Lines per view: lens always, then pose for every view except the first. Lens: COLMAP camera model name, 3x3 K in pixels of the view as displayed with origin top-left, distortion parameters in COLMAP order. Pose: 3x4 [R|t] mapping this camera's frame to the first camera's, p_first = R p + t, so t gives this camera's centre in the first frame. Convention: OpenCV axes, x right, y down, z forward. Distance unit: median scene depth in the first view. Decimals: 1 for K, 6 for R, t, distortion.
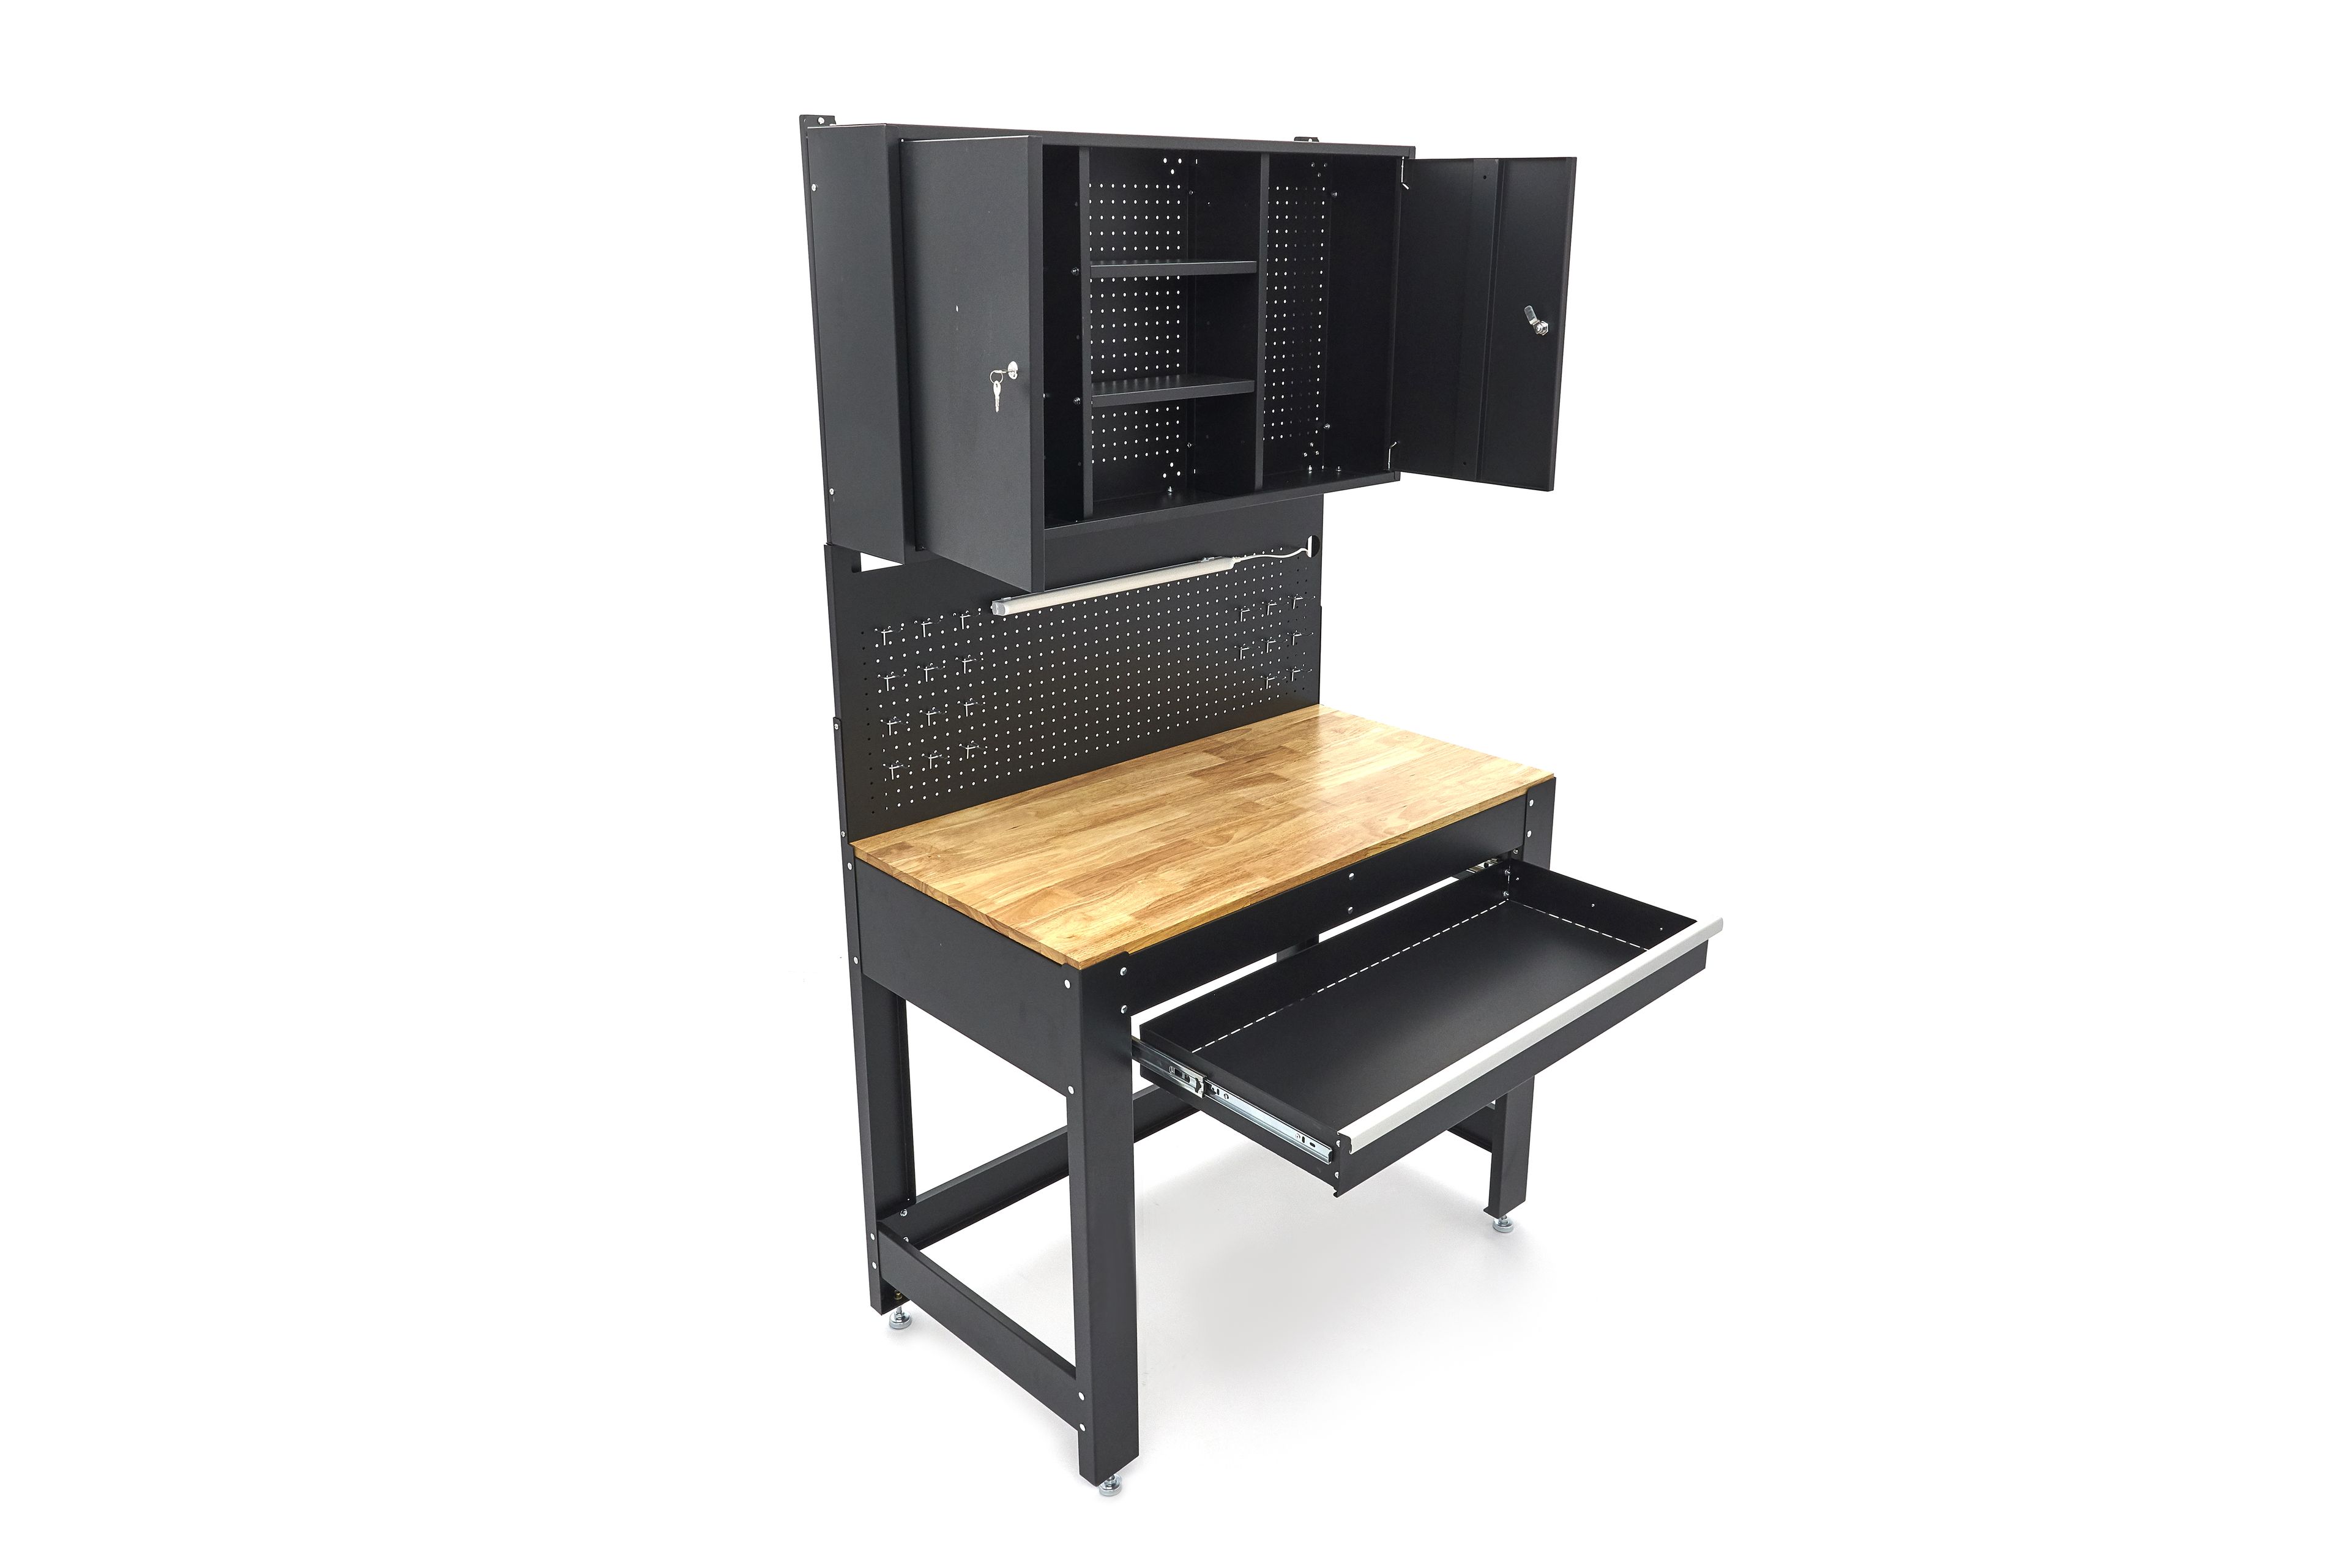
lens RADIAL K [[1590.0, 0, 1168.7], [0, 1590.0, 721.8], [0, 0, 1]] dist [-0.021126, -0.000545]
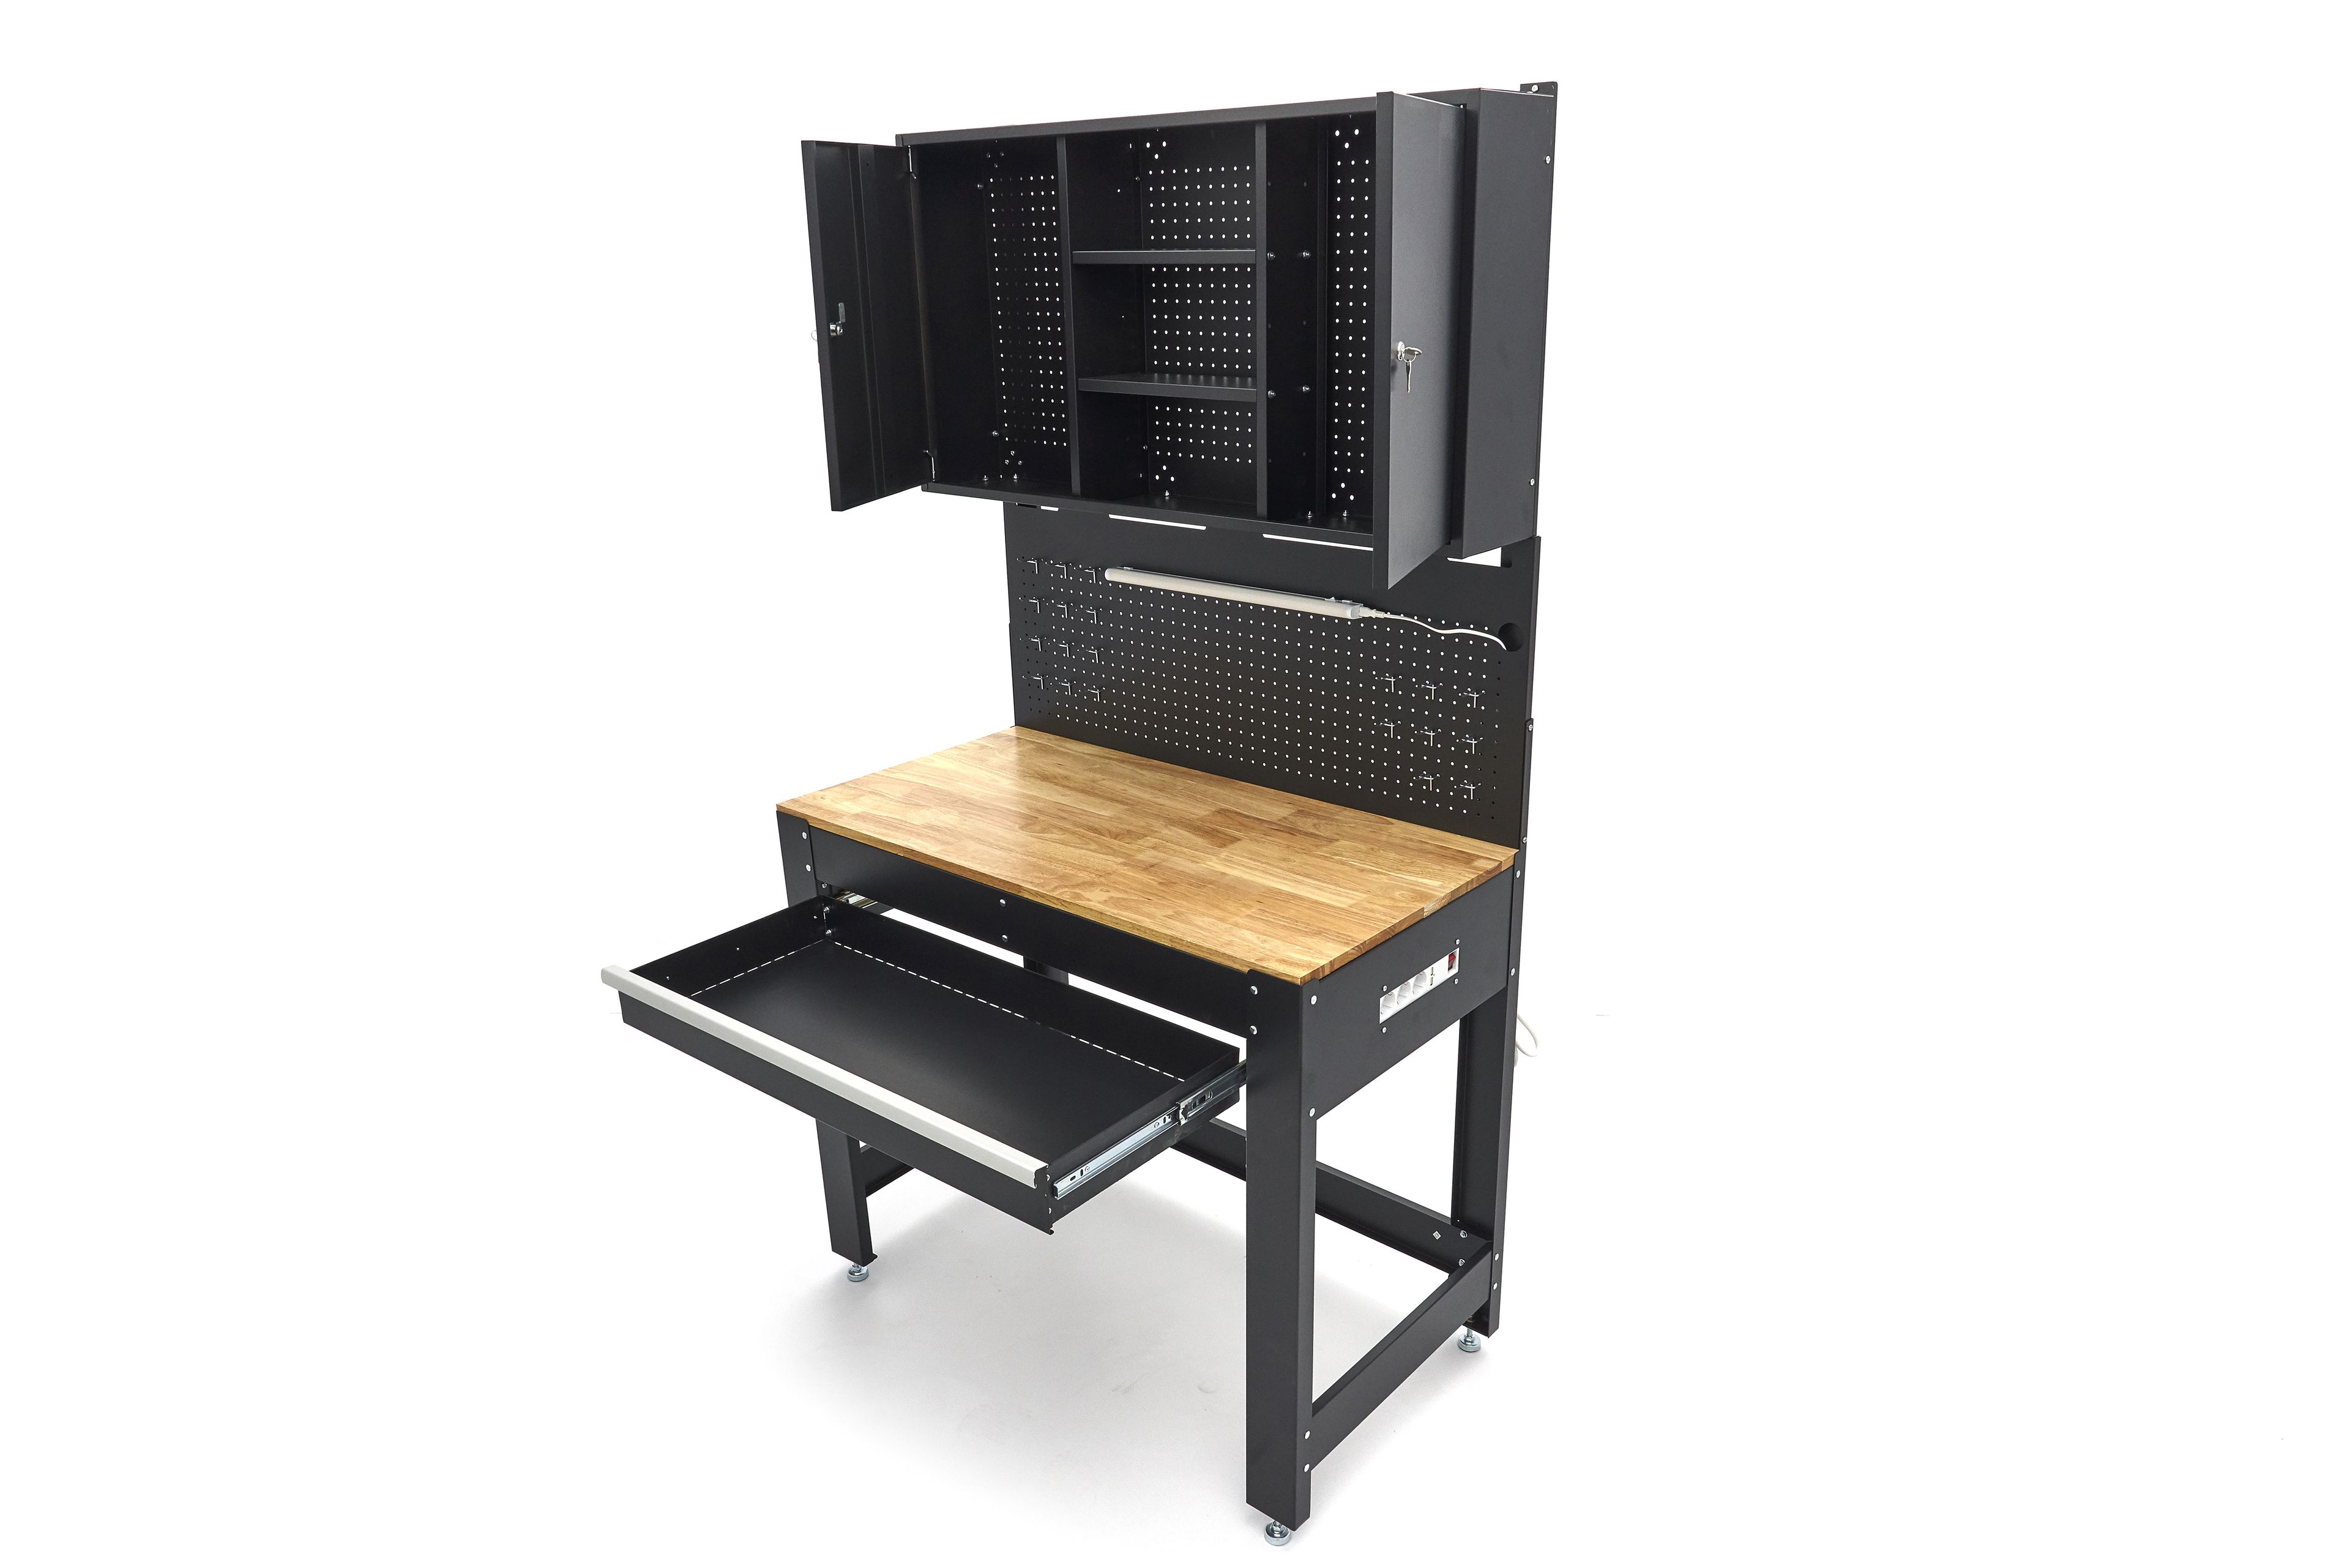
lens RADIAL K [[1612.0, 0, 1175.0], [0, 1612.0, 784.0], [0, 0, 1]] dist [-0.002366, -0.000849]
pose [[0.112756, 0.316209, -0.941965, 0.934404], [-0.282151, 0.919176, 0.274785, -0.242379], [0.952721, 0.234792, 0.192862, 0.821212]]
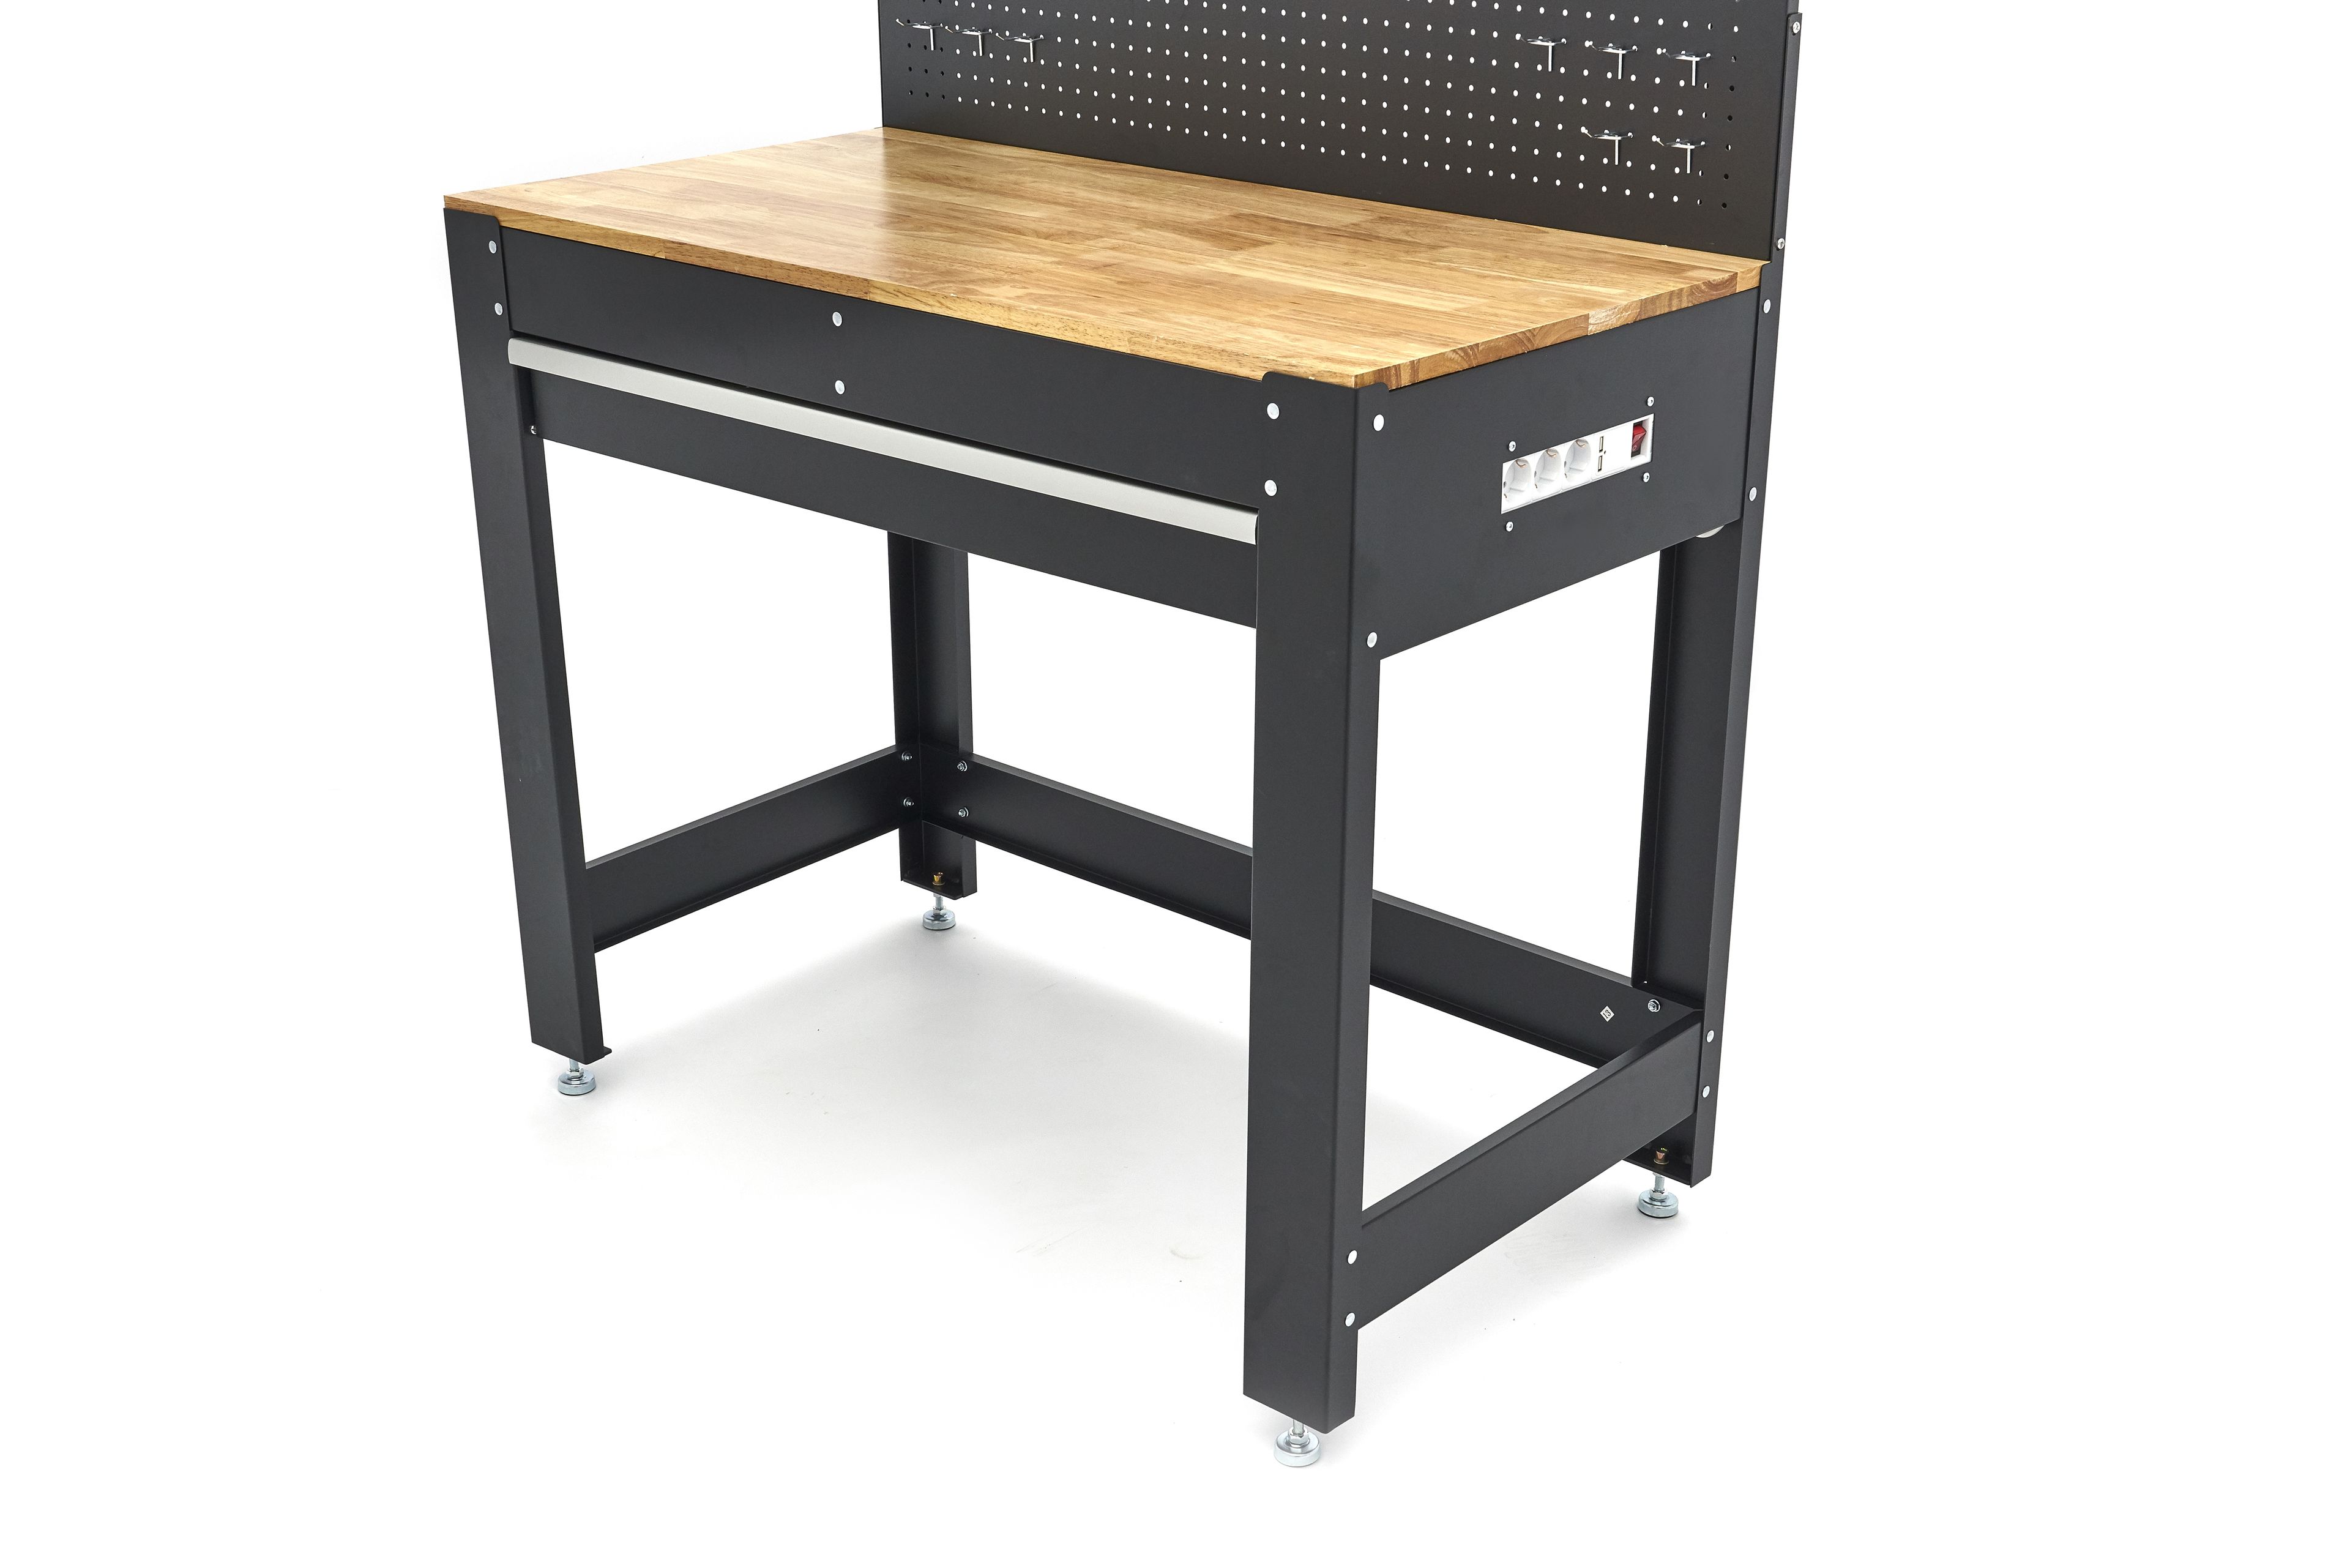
lens RADIAL K [[2943.7, 0, 1183.3], [0, 2943.7, 781.8], [0, 0, 1]] dist [-0.007978, -0.032152]
pose [[0.091414, 0.355773, -0.930091, 1.009769], [-0.304312, 0.899302, 0.314086, -0.099651], [0.948176, 0.254326, 0.190475, 0.882162]]
